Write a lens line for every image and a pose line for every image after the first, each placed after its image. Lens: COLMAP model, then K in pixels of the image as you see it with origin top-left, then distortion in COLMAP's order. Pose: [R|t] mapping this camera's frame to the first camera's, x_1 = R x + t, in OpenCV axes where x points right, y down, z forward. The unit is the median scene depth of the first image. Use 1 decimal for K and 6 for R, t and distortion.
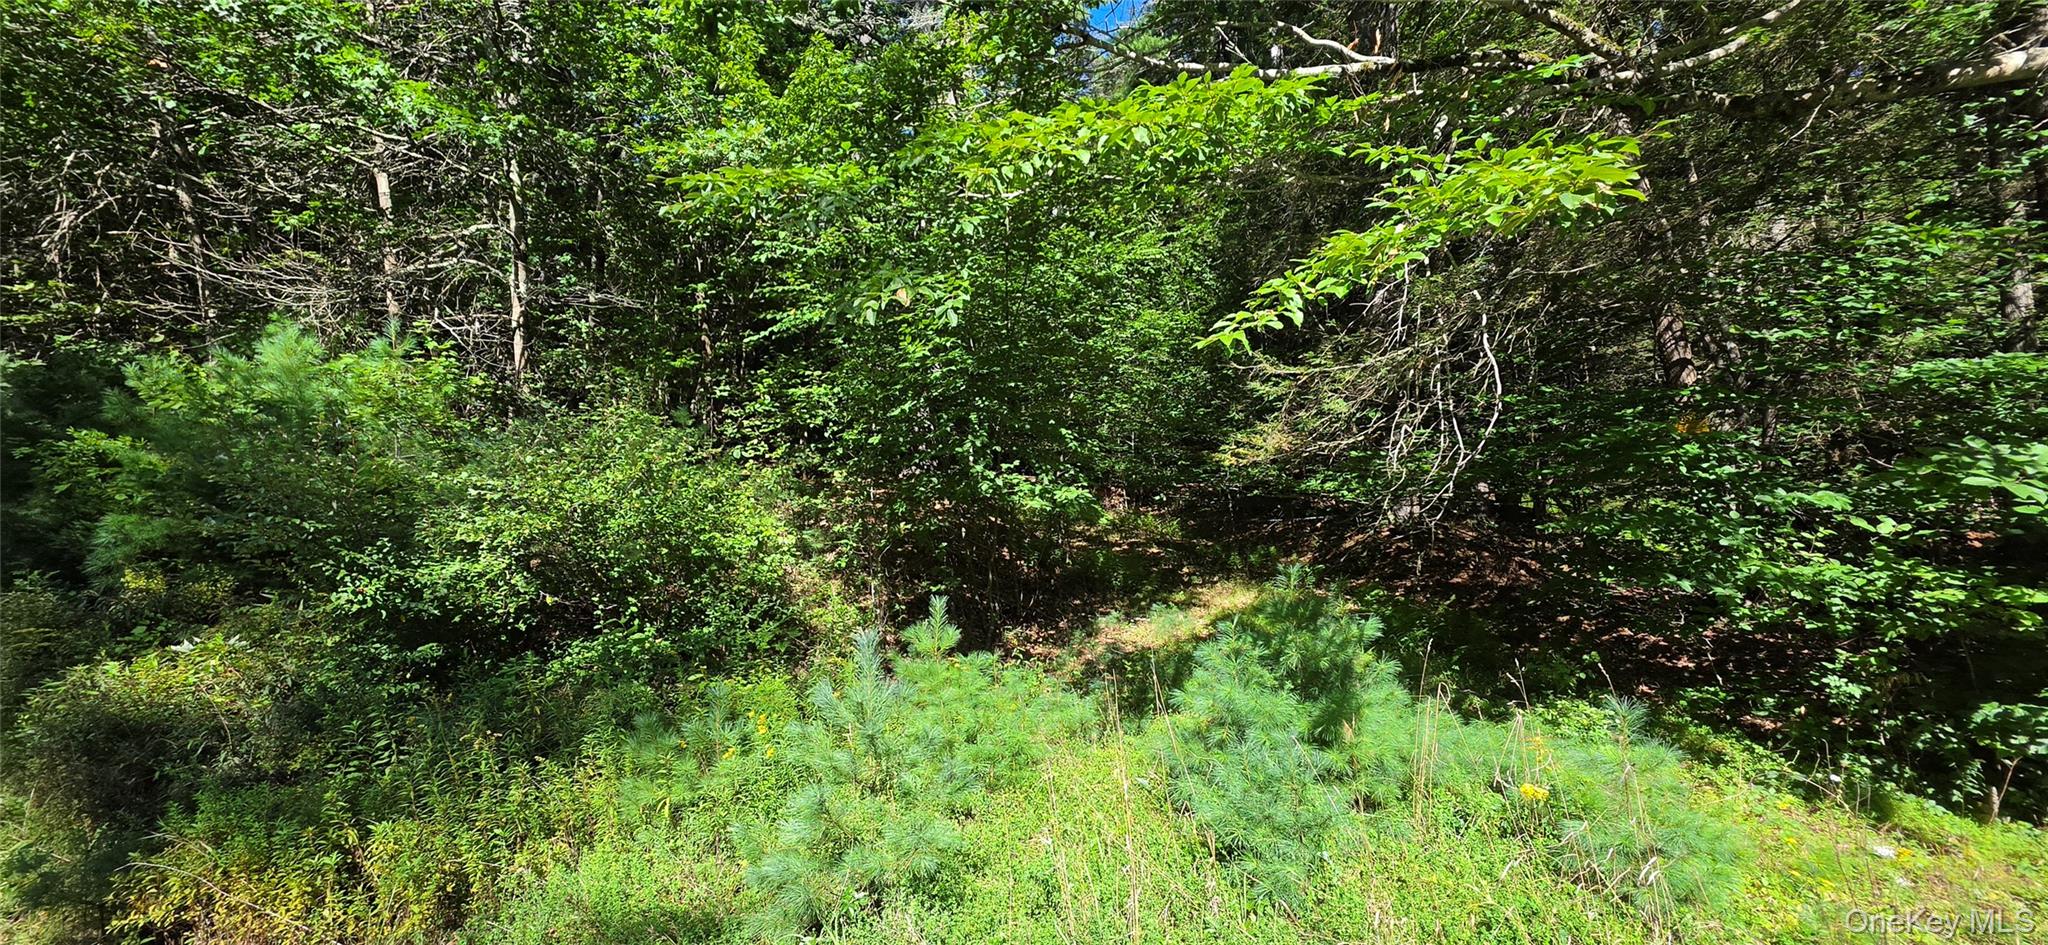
lens RADIAL K [[741.2, 0, 1021.3], [0, 741.2, 438.3], [0, 0, 1]] dist [0.010249, -0.000136]
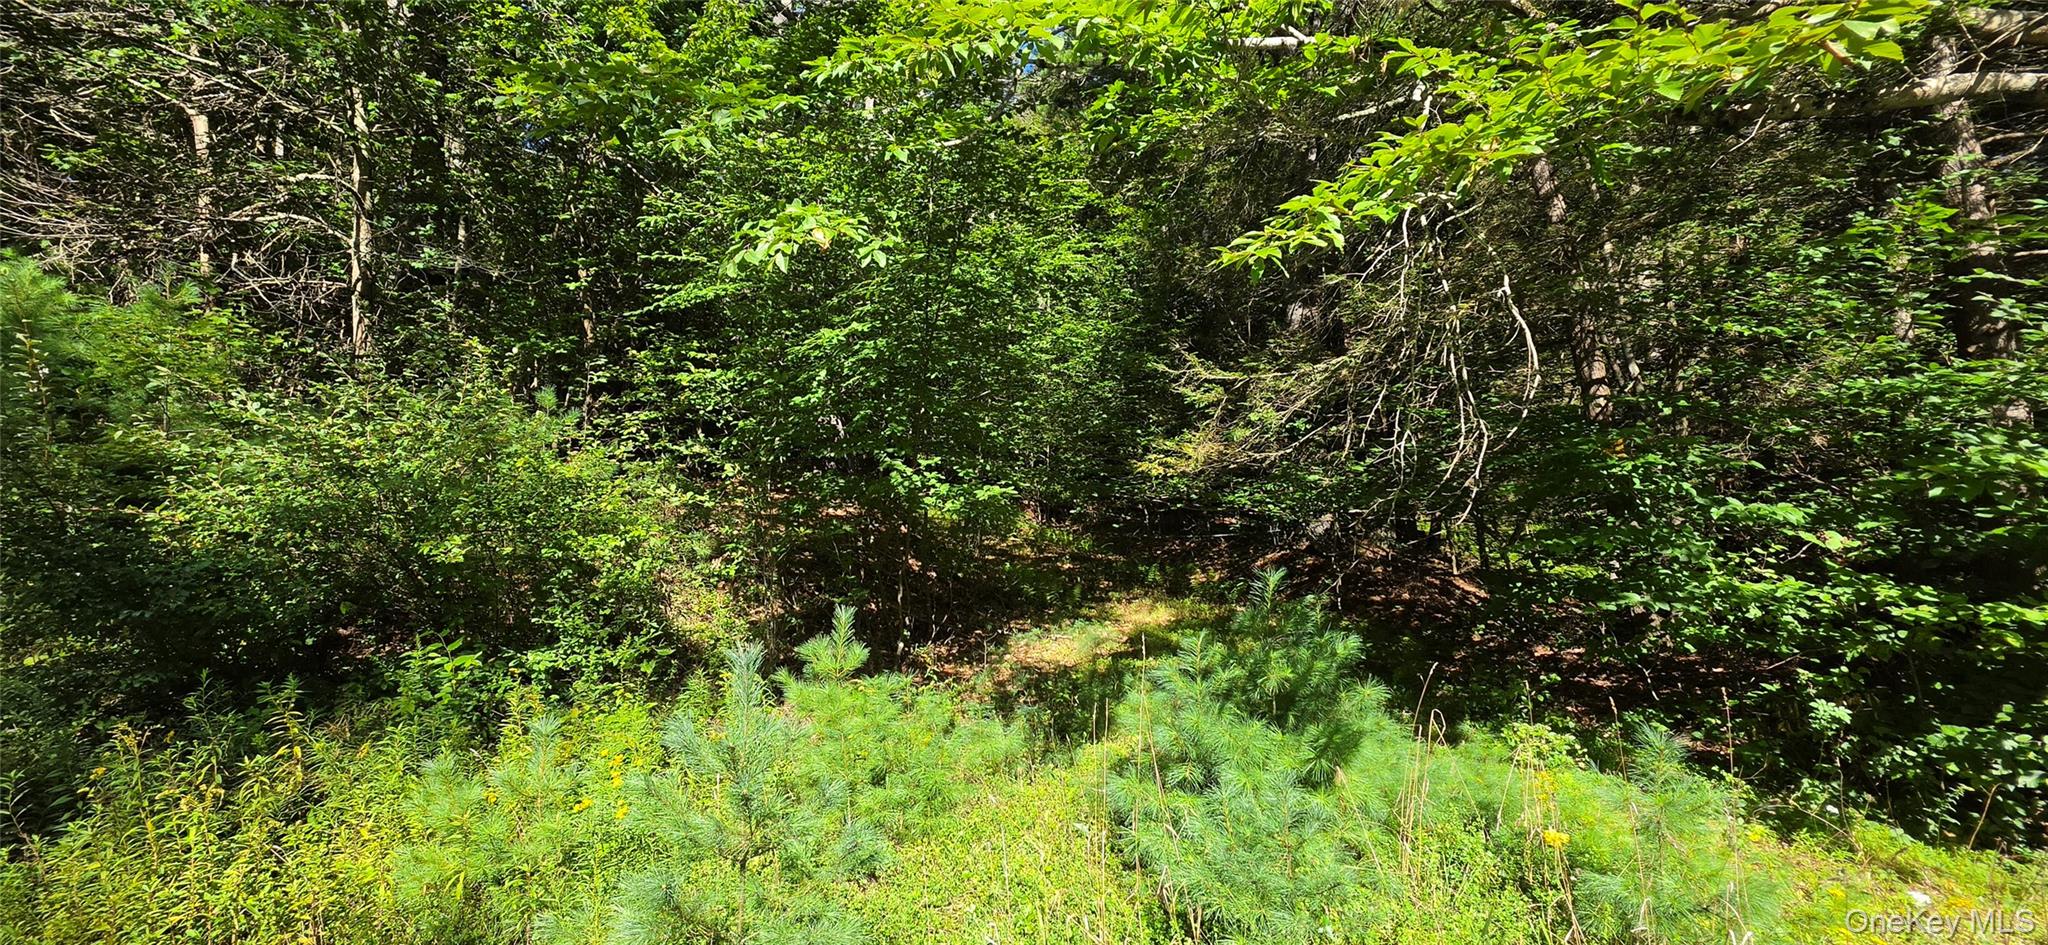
lens RADIAL K [[741.2, 0, 1021.3], [0, 741.2, 438.3], [0, 0, 1]] dist [0.010249, -0.000136]
pose [[0.991964, 0.036518, 0.121137, -0.017906], [-0.033818, 0.999133, -0.024271, 0.032187], [-0.121919, 0.019980, 0.992339, 0.122220]]
